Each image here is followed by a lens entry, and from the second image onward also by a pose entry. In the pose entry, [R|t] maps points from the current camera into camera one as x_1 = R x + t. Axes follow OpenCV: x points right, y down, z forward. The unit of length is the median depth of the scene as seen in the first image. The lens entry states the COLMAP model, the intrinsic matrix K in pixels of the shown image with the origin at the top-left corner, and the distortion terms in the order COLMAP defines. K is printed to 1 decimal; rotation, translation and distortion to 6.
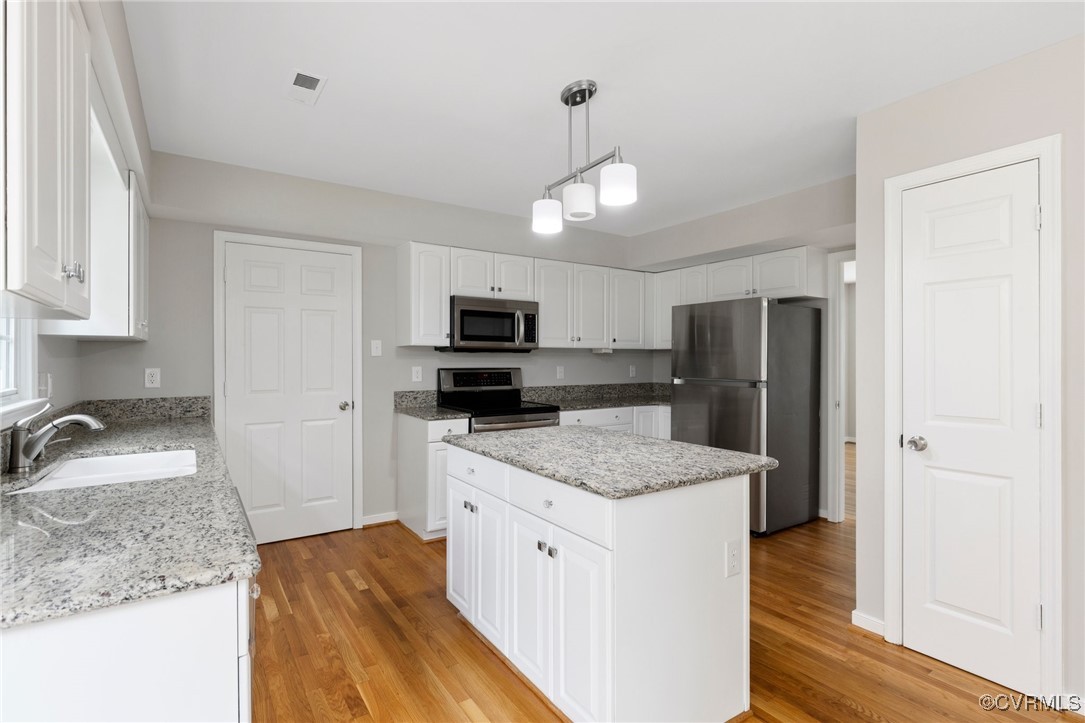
lens RADIAL K [[522.7, 0, 552.1], [0, 522.7, 355.0], [0, 0, 1]] dist [-0.007819, -0.000085]
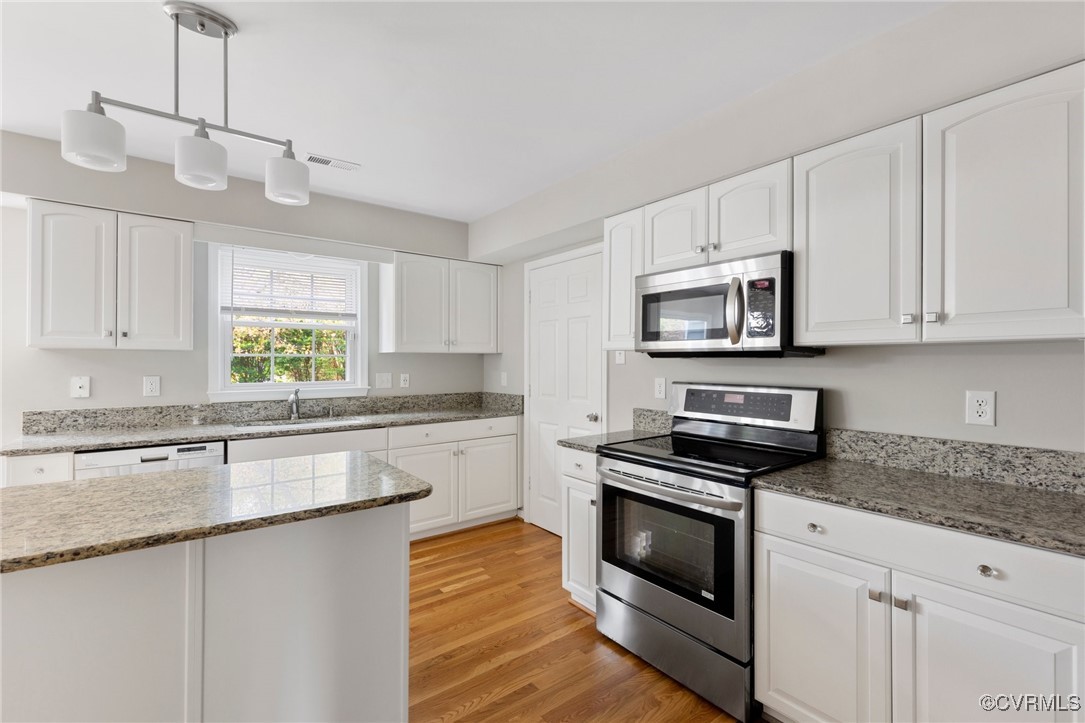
lens RADIAL K [[487.7, 0, 548.9], [0, 487.7, 361.8], [0, 0, 1]] dist [0.004112, -0.001911]
pose [[0.052101, -0.001363, -0.998641, 0.446899], [0.005313, 0.999985, -0.001088, -0.000839], [0.998628, -0.005249, 0.052107, 0.845618]]
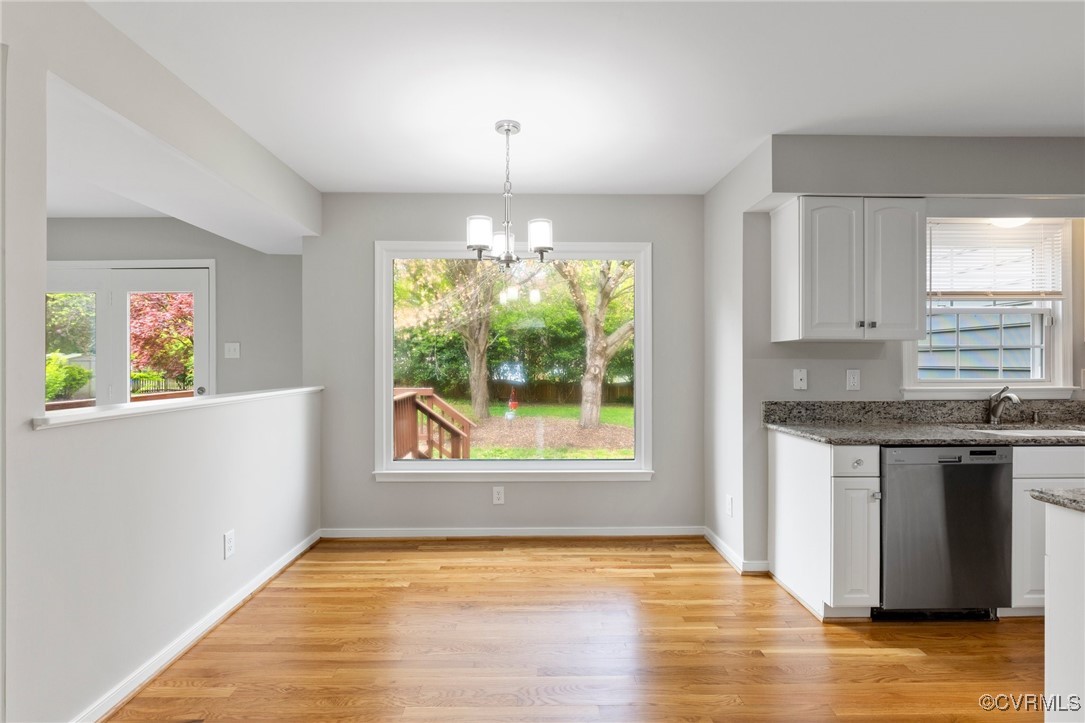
lens RADIAL K [[500.5, 0, 541.4], [0, 500.5, 363.6], [0, 0, 1]] dist [-0.007874, 0.000201]
pose [[-0.560899, -0.001398, -0.827883, 0.531746], [0.005671, 0.999969, -0.005530, 0.010133], [0.827865, -0.007797, -0.560873, 0.295549]]
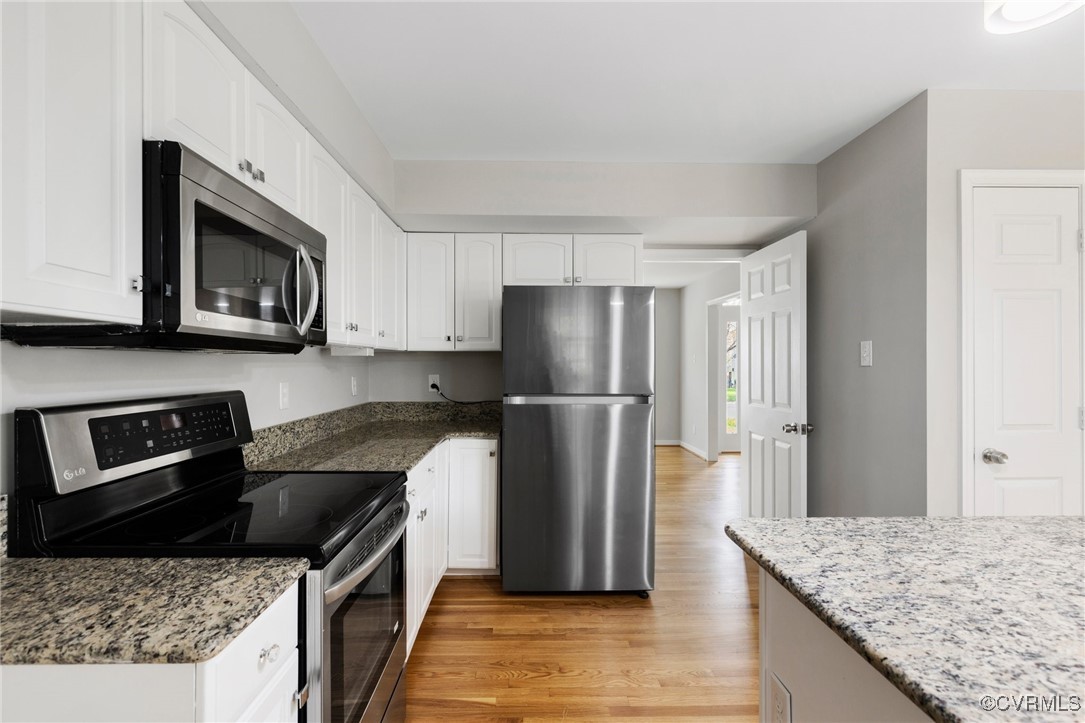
lens RADIAL K [[500.5, 0, 542.1], [0, 500.5, 363.5], [0, 0, 1]] dist [-0.007874, 0.000201]
pose [[0.554130, -0.001812, 0.832428, -0.297179], [-0.006435, 0.999958, 0.006460, -0.000169], [-0.832405, -0.008936, 0.554095, 0.688989]]
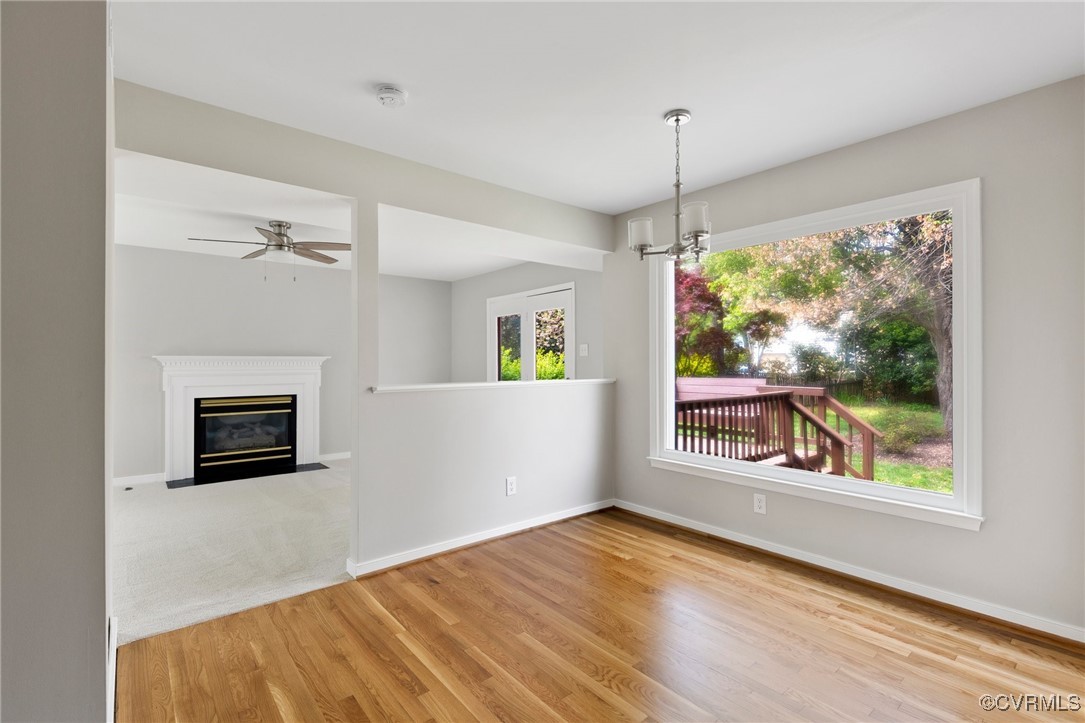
lens RADIAL K [[500.5, 0, 553.0], [0, 500.5, 364.9], [0, 0, 1]] dist [-0.007874, 0.000201]
pose [[-0.996399, -0.000073, -0.084792, 0.264459], [0.000179, 0.999996, -0.002972, 0.016879], [0.084792, -0.002977, -0.996394, 0.489646]]
